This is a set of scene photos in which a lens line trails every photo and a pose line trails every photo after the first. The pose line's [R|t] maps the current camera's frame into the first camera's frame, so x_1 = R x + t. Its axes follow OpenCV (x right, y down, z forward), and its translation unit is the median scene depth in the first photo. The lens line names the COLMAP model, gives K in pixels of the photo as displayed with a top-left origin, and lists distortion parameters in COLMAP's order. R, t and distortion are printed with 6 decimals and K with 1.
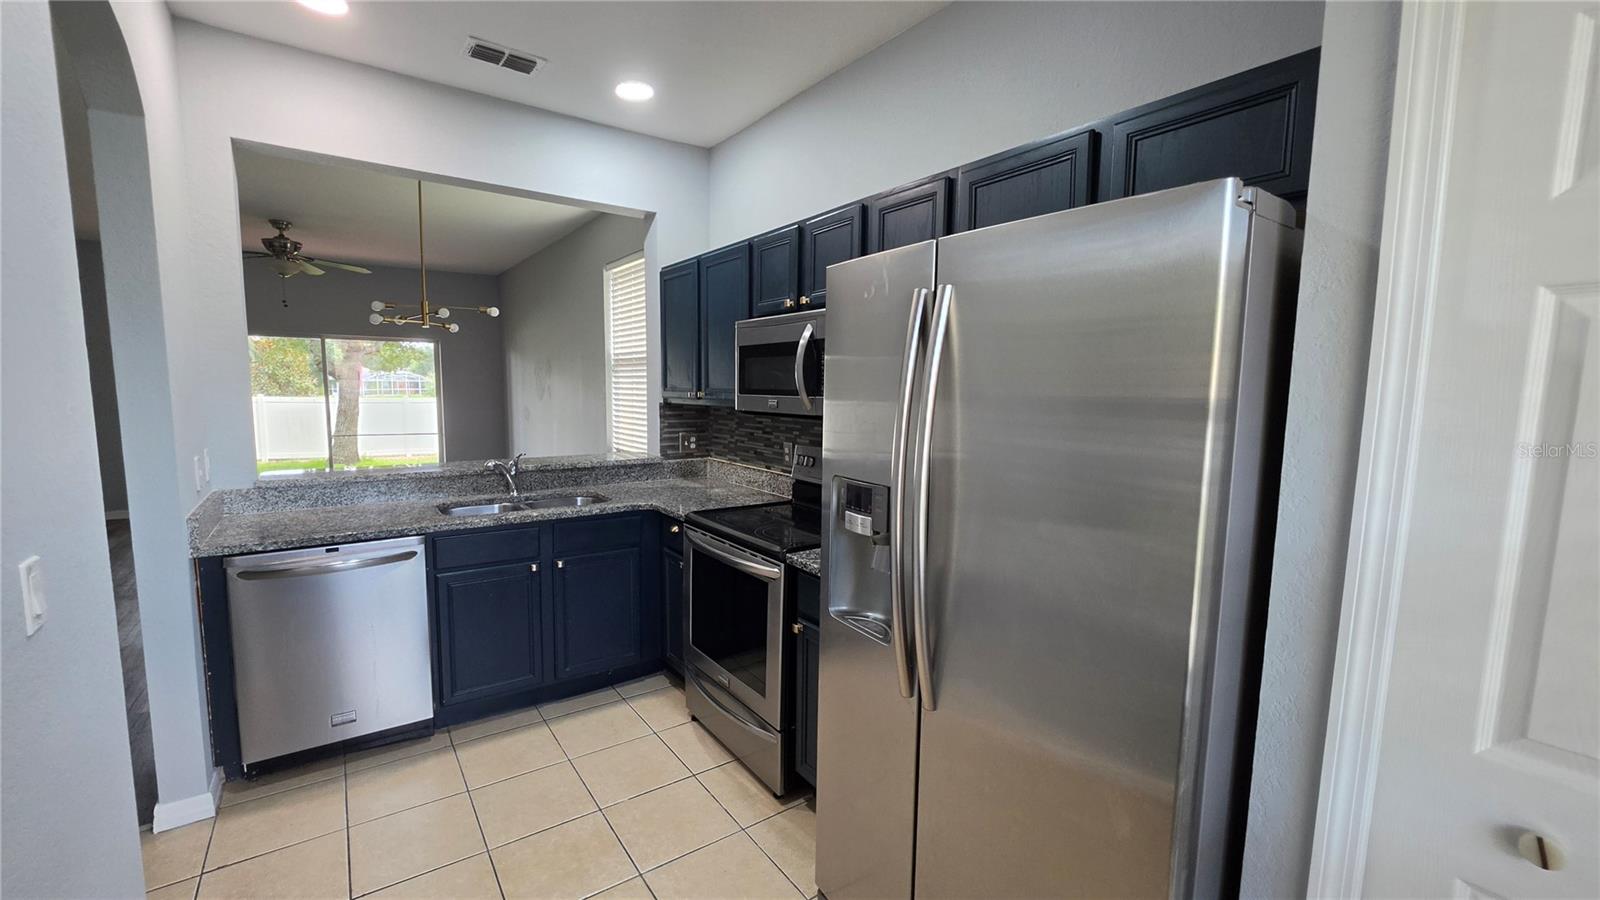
lens RADIAL K [[647.1, 0, 789.4], [0, 647.1, 450.0], [0, 0, 1]] dist [-0.000398, -0.000090]
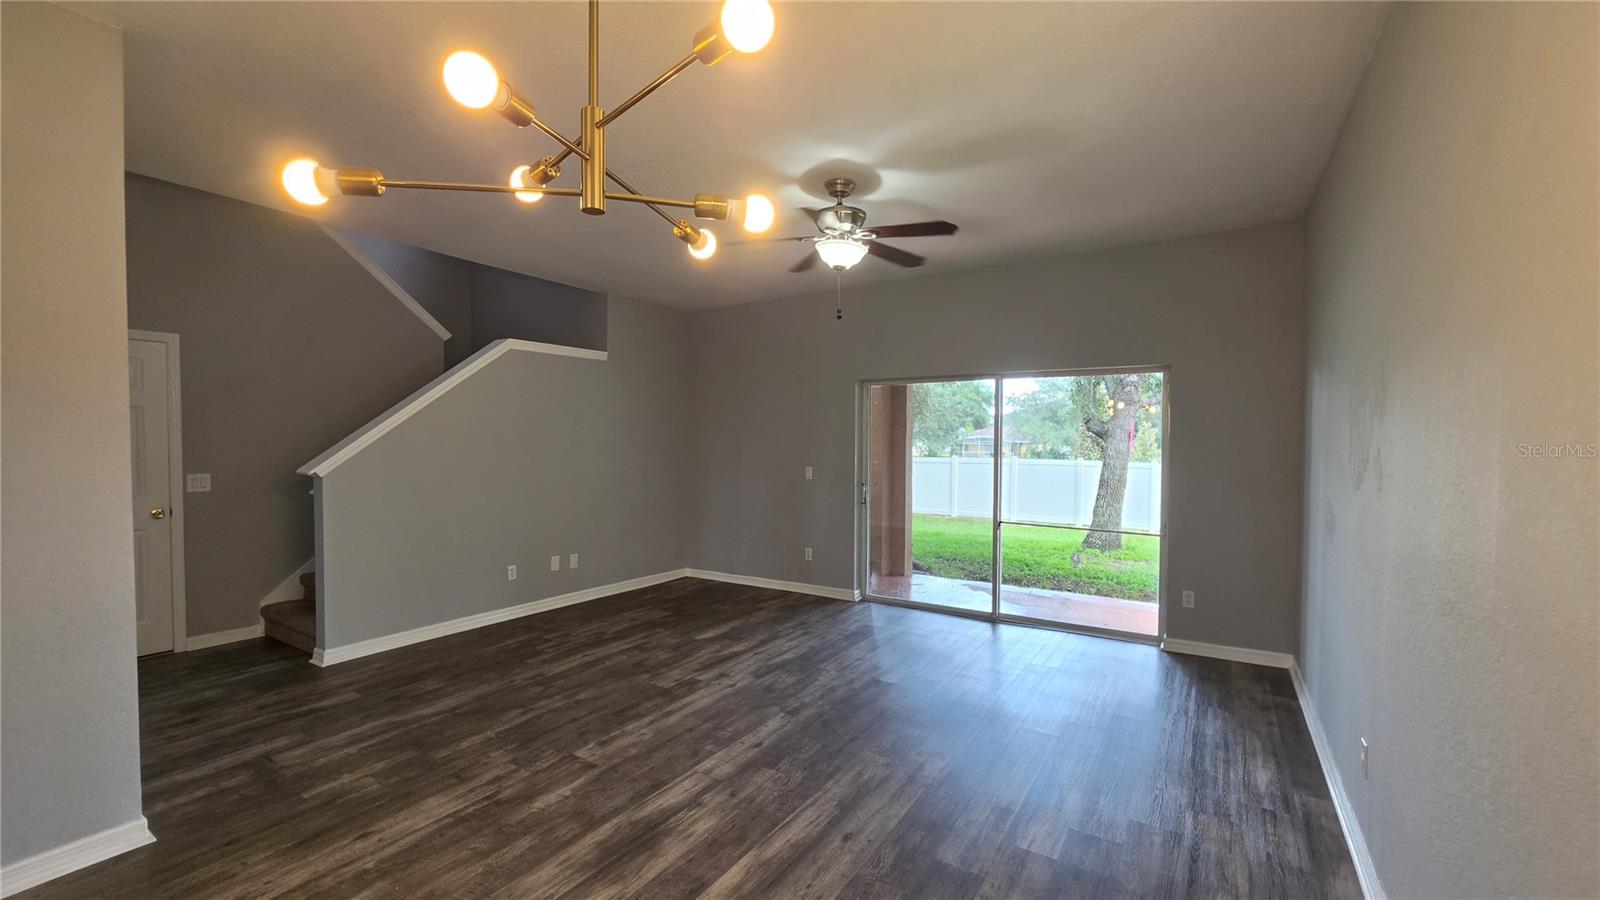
lens RADIAL K [[647.1, 0, 789.4], [0, 647.1, 450.0], [0, 0, 1]] dist [-0.000398, -0.000090]
pose [[0.365414, 0.006686, -0.930821, -0.160556], [-0.098332, 0.994656, -0.031457, -0.052705], [0.925637, 0.103024, 0.364119, 0.547995]]
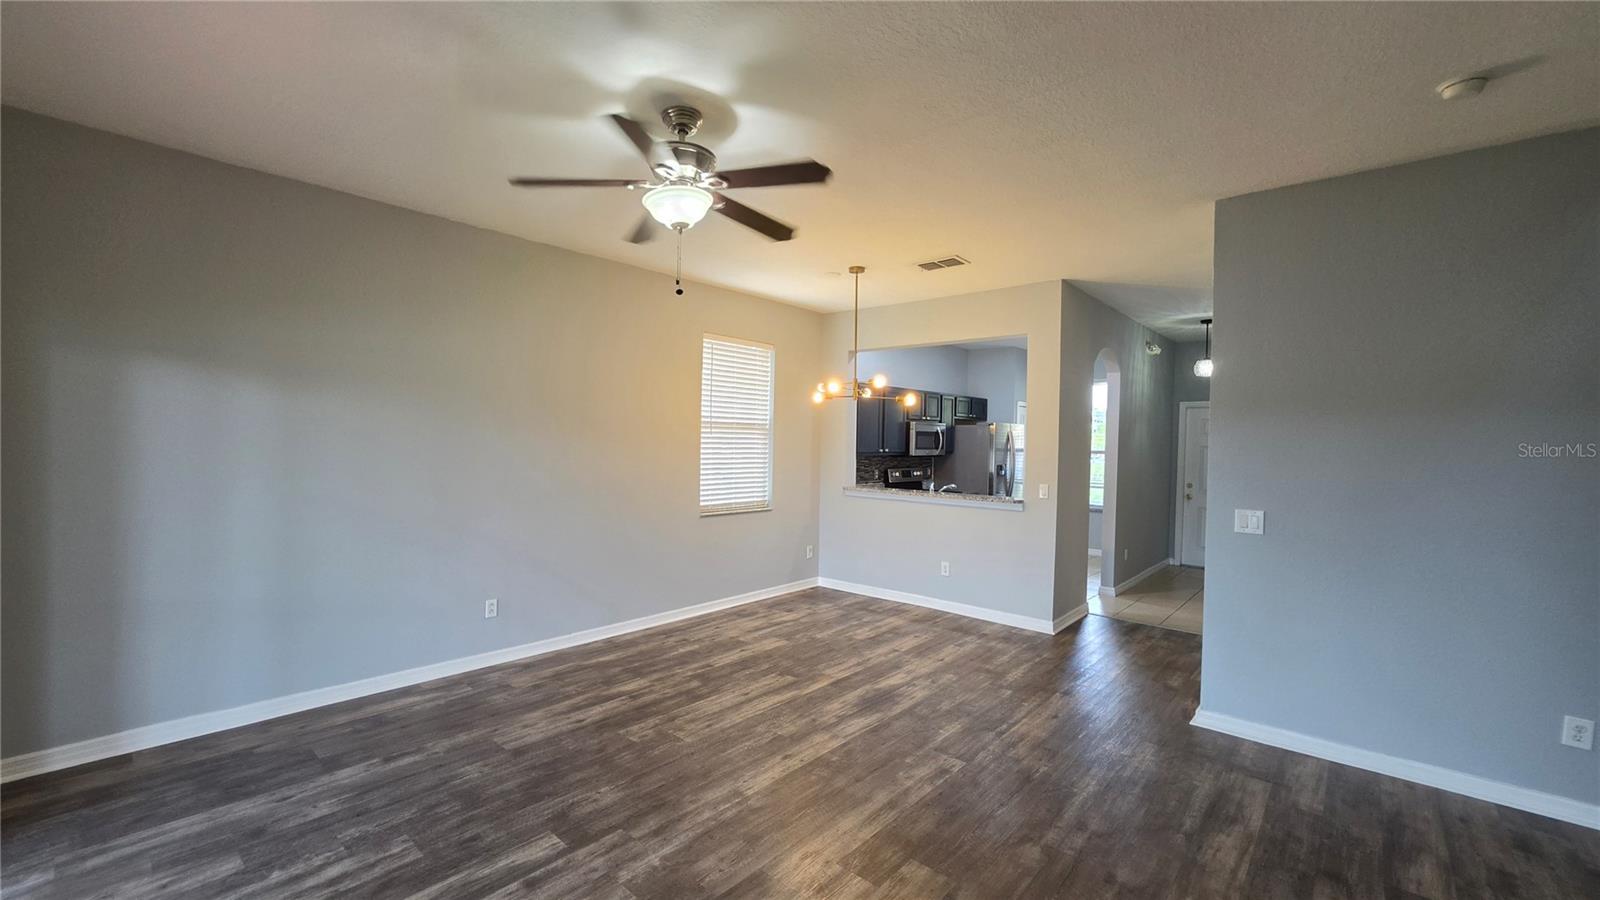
lens RADIAL K [[647.1, 0, 789.4], [0, 647.1, 450.0], [0, 0, 1]] dist [-0.000398, -0.000090]
pose [[-0.221452, -0.027516, 0.974783, -0.919999], [0.081405, 0.995591, 0.046597, -0.090847], [-0.971767, 0.089671, -0.218236, 0.761776]]
